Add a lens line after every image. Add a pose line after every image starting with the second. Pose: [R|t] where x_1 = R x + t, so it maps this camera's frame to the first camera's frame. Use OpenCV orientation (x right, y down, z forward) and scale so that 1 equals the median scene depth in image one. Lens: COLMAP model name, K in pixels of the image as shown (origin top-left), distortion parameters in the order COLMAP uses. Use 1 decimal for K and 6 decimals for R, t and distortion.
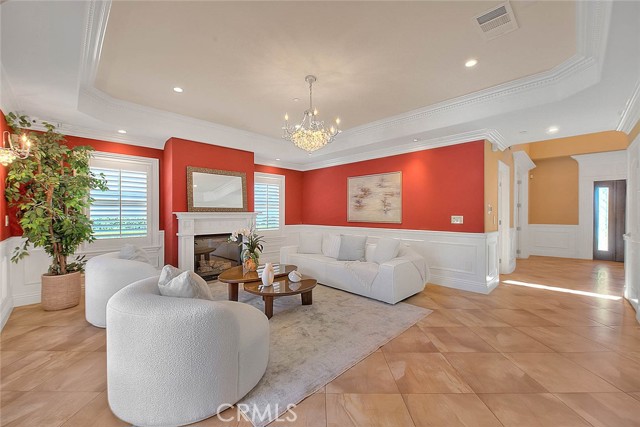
lens RADIAL K [[262.5, 0, 313.3], [0, 262.5, 215.2], [0, 0, 1]] dist [-0.007151, -0.001097]
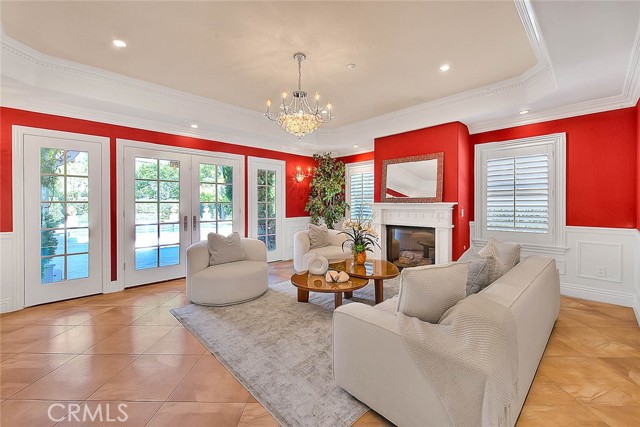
lens RADIAL K [[262.5, 0, 315.1], [0, 262.5, 203.1], [0, 0, 1]] dist [-0.007151, -0.001097]
pose [[-0.025484, -0.003779, -0.999668, 0.759560], [-0.010016, 0.999944, -0.003525, -0.003985], [0.999625, 0.009923, -0.025521, 0.913654]]
